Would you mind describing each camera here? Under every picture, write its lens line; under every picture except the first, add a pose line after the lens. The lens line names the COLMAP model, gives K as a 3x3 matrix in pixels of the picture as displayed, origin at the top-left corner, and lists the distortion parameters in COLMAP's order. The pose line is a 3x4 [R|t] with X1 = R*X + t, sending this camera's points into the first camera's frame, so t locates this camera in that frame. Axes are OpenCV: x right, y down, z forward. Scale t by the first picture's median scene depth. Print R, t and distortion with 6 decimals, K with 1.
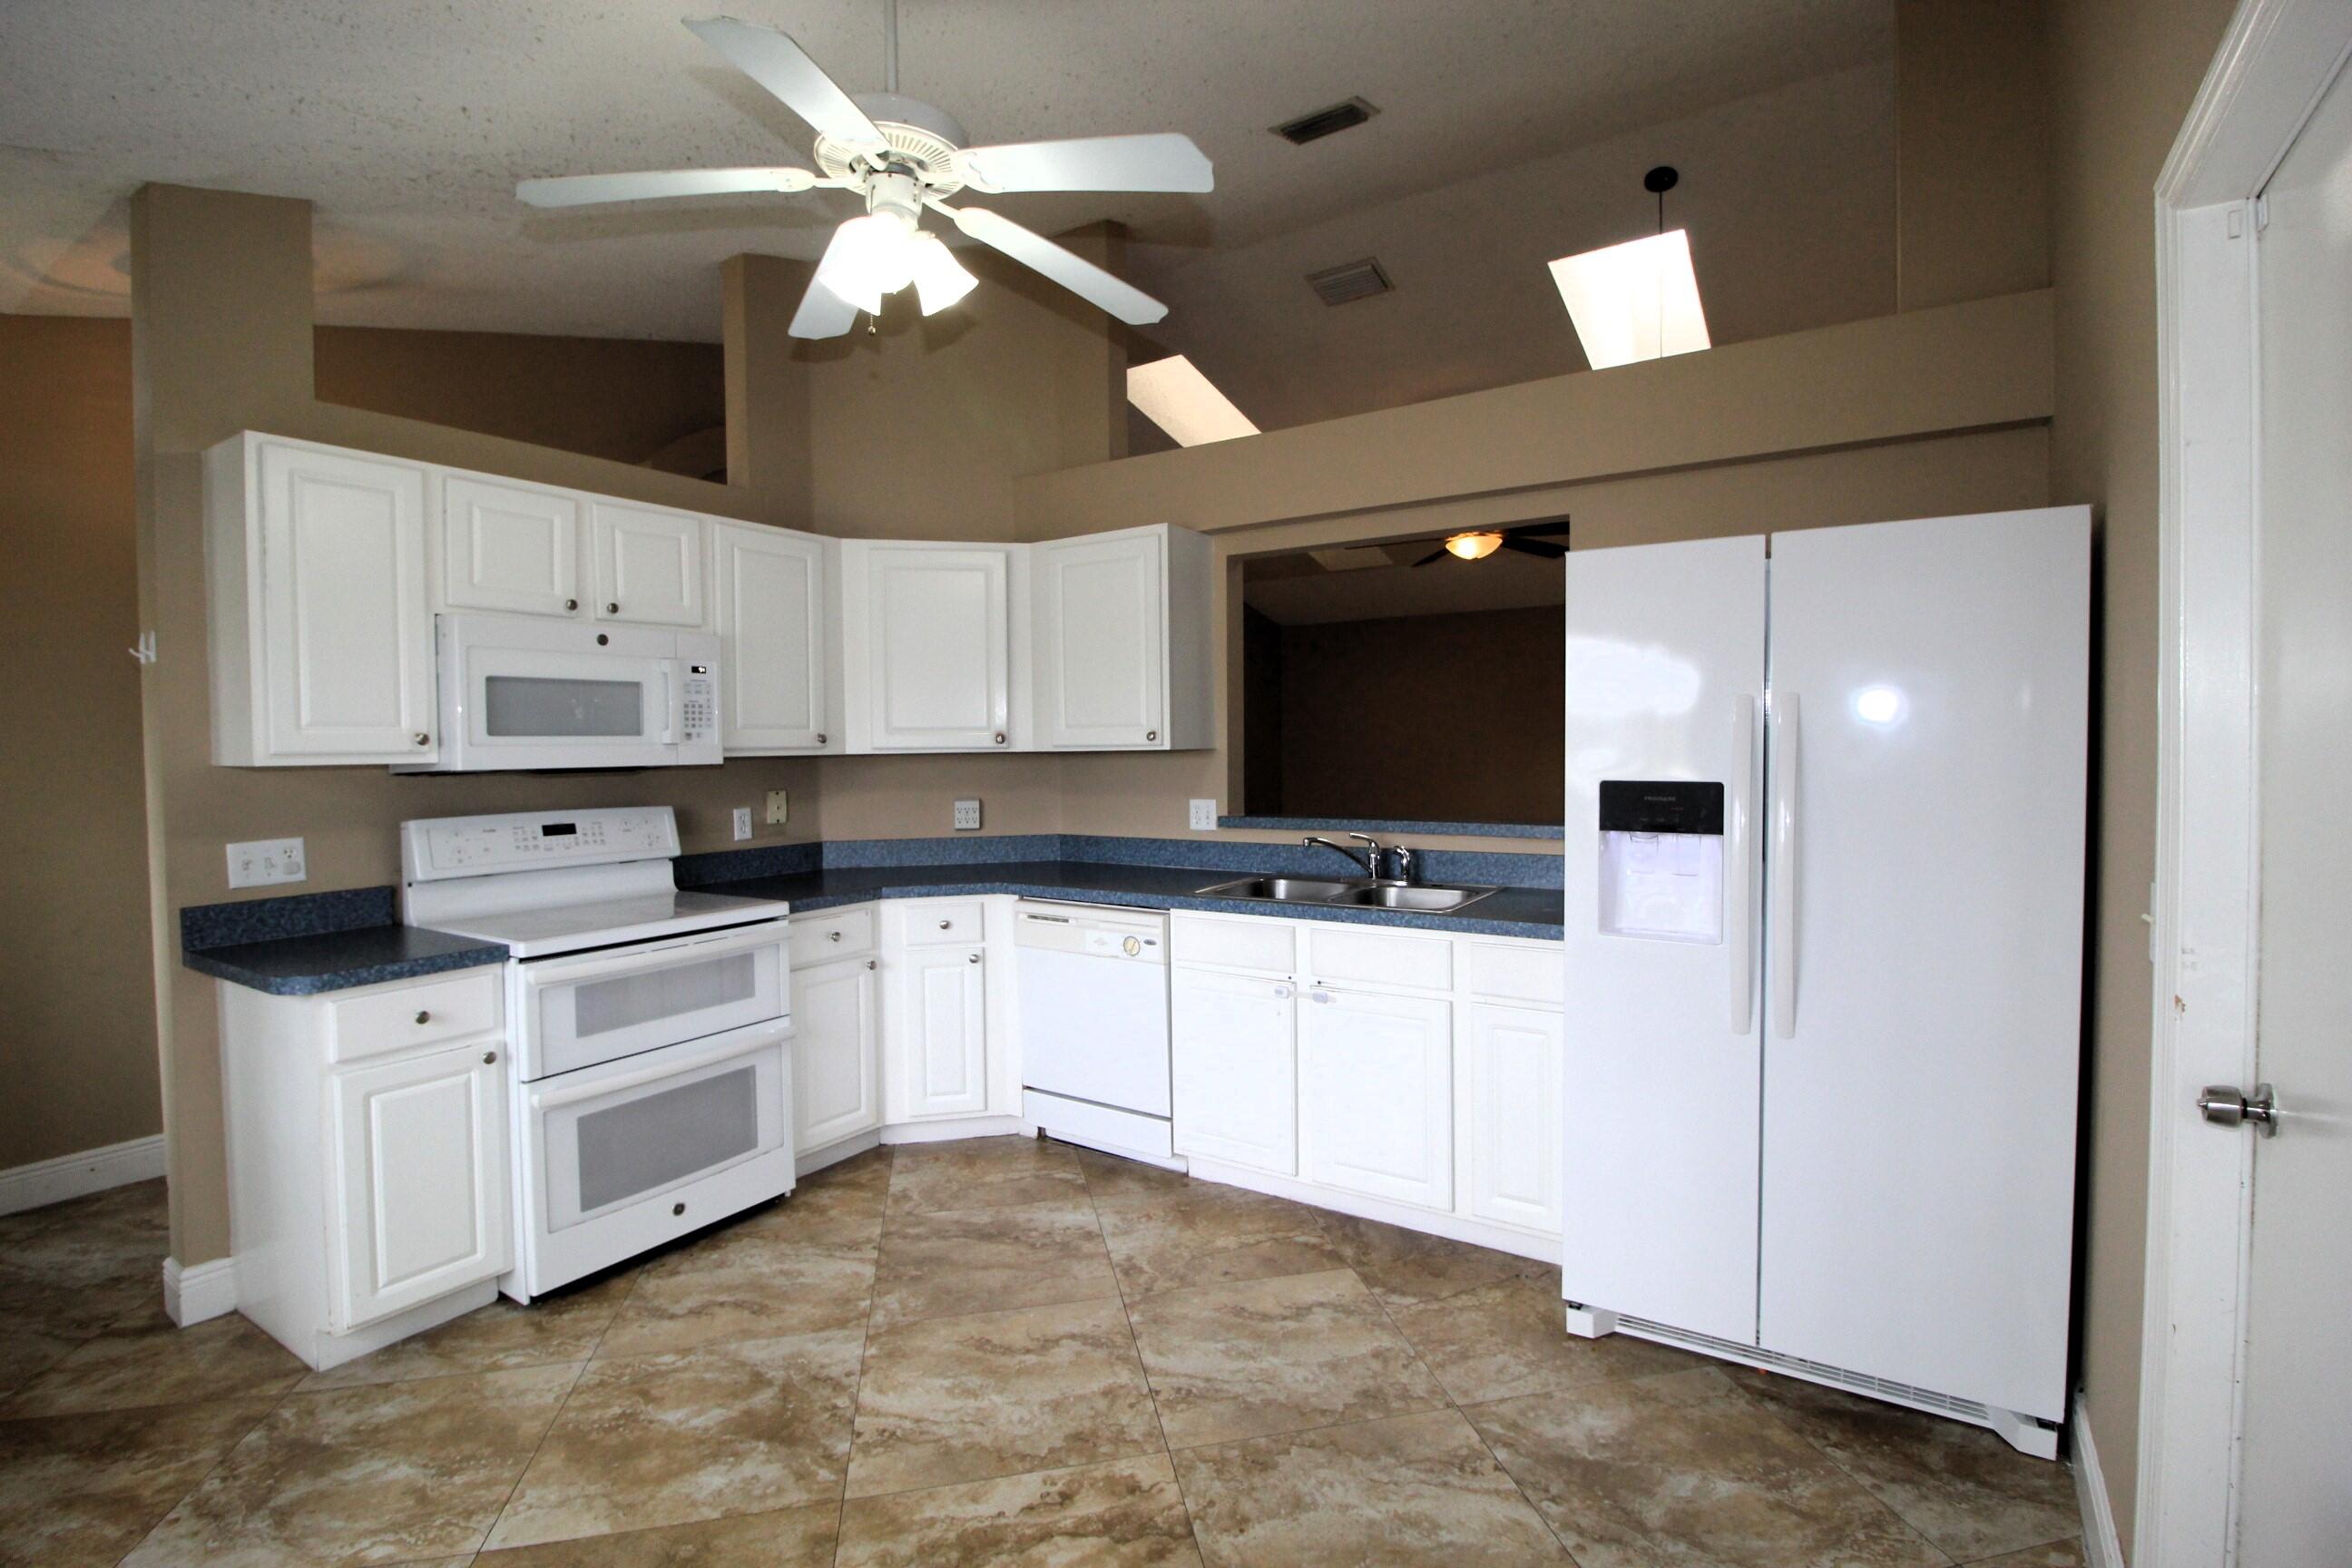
lens RADIAL K [[1105.6, 0, 1176.5], [0, 1105.6, 780.0], [0, 0, 1]] dist [-0.009531, -0.003869]
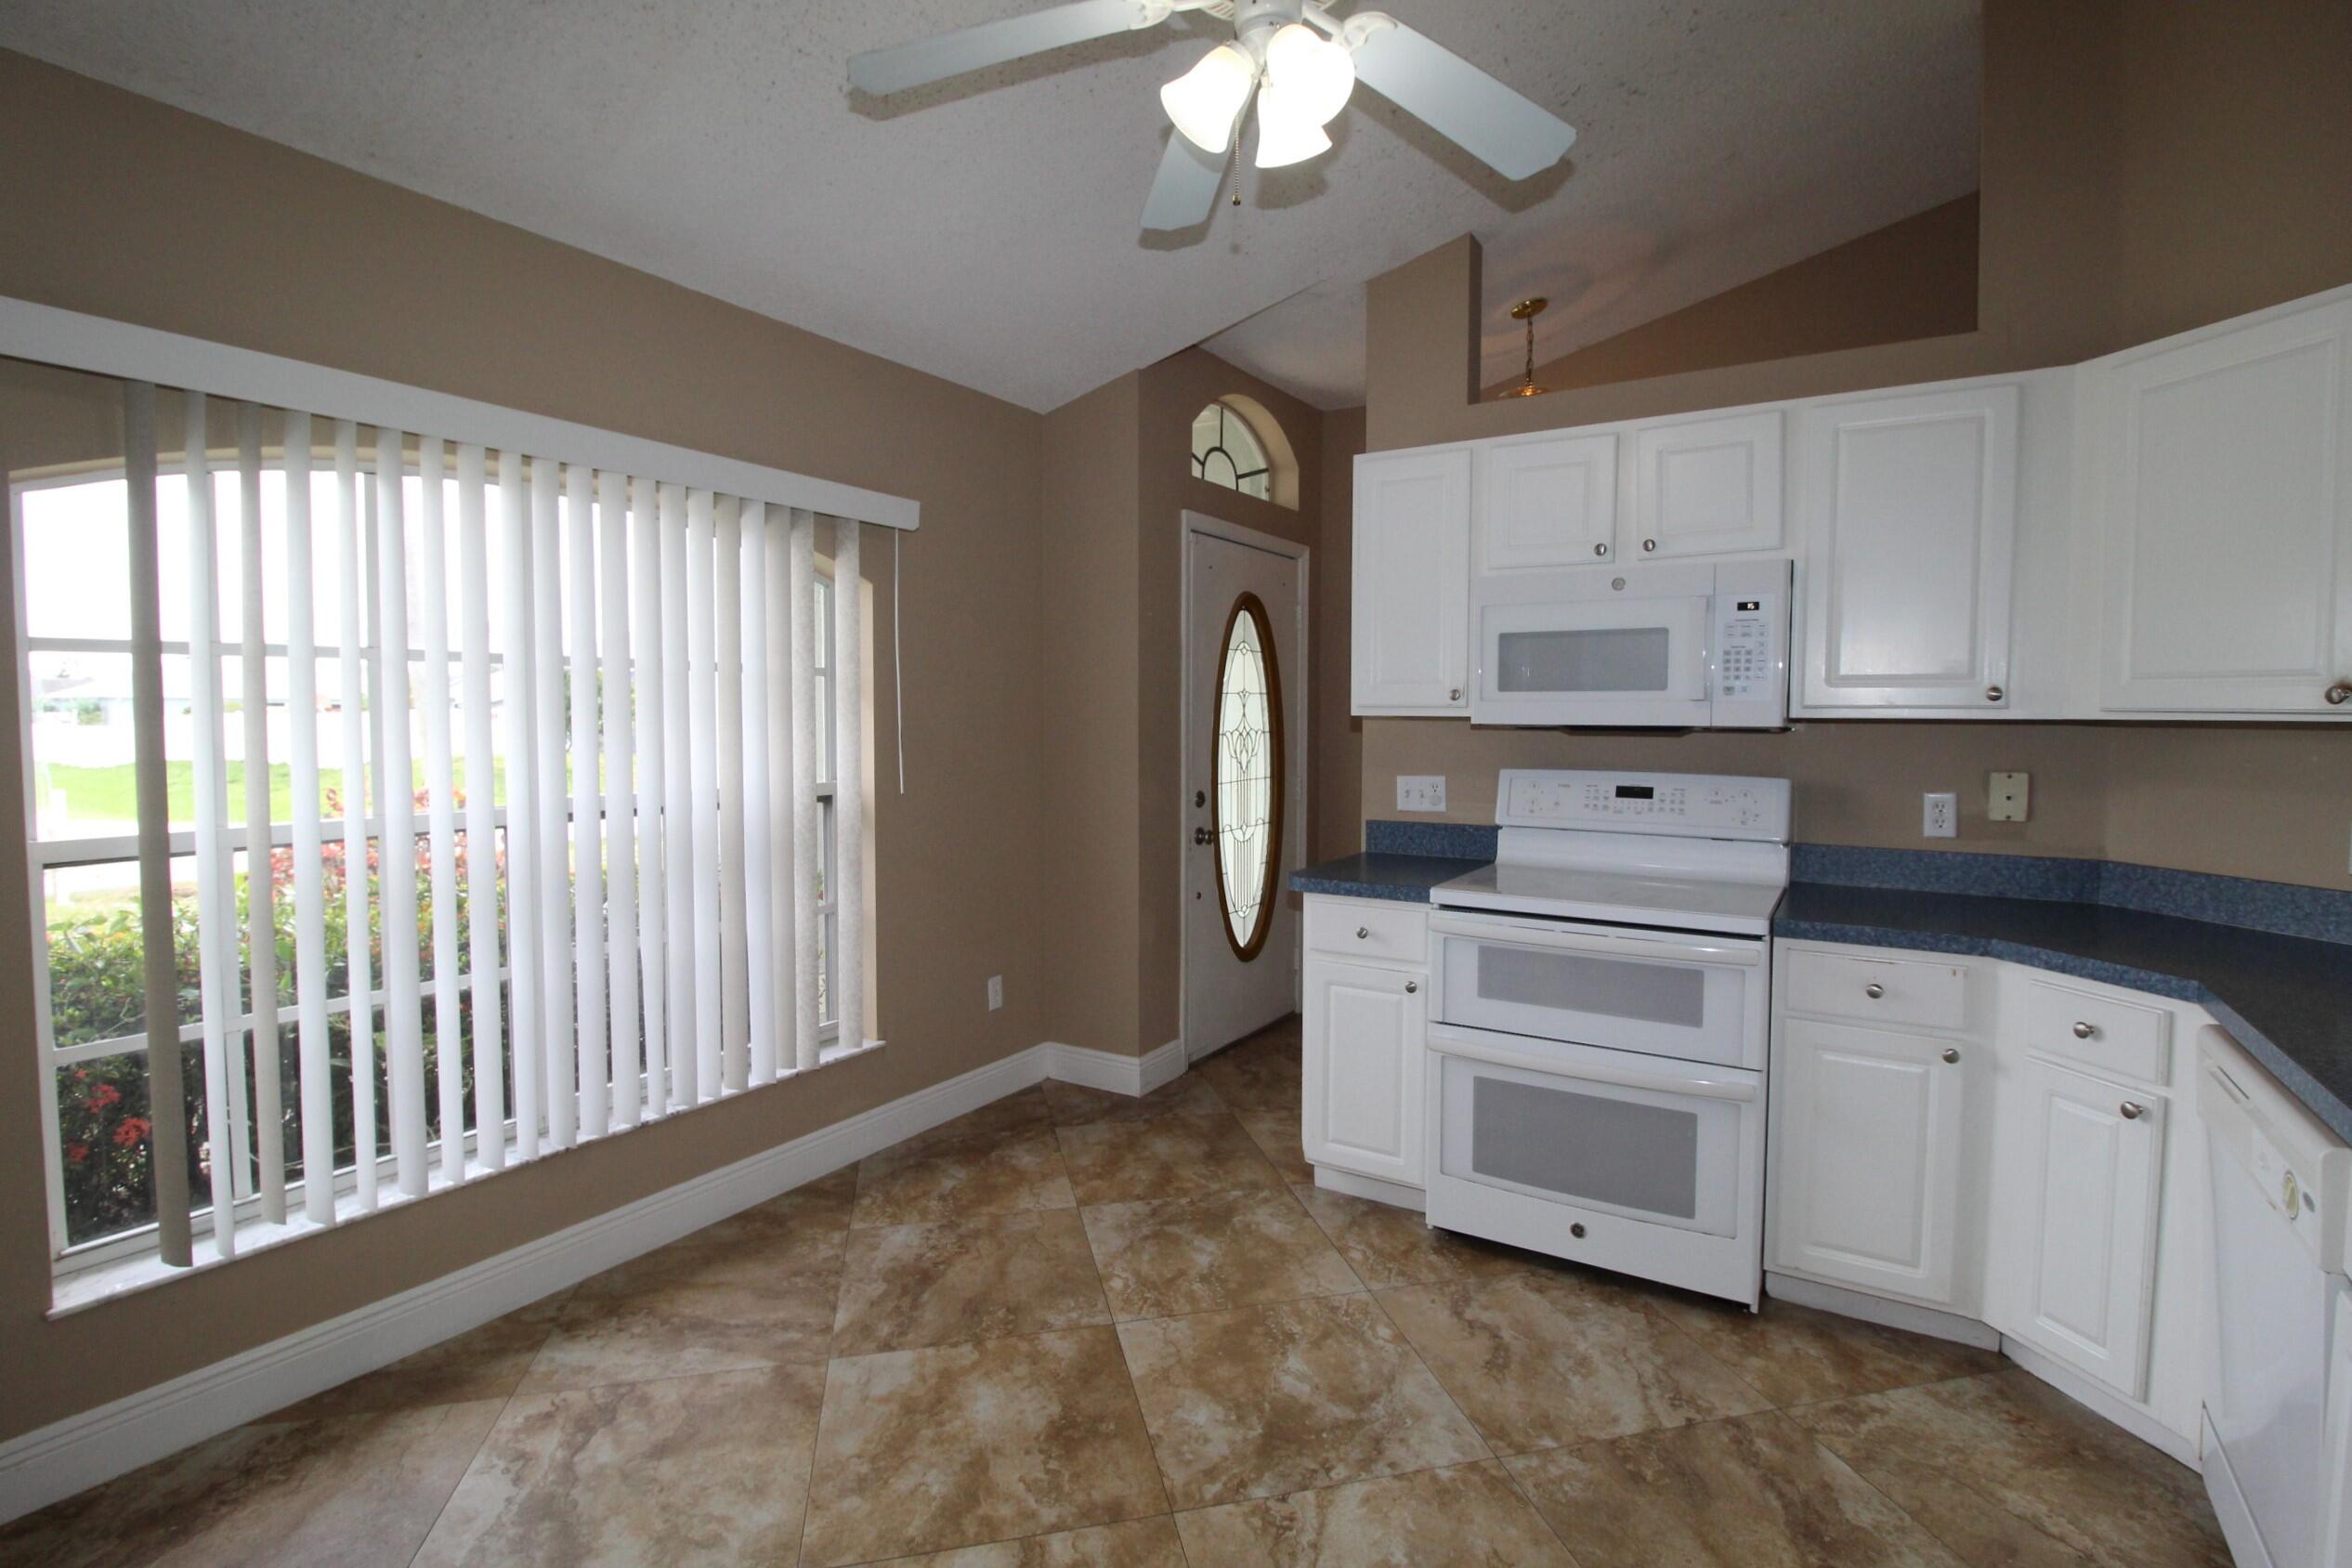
lens RADIAL K [[1105.6, 0, 1179.9], [0, 1105.6, 769.4], [0, 0, 1]] dist [-0.009531, -0.003869]
pose [[0.017236, 0.063366, -0.997842, 0.411130], [-0.038947, 0.997275, 0.062657, -0.020015], [0.999093, 0.037783, 0.019657, 0.680513]]
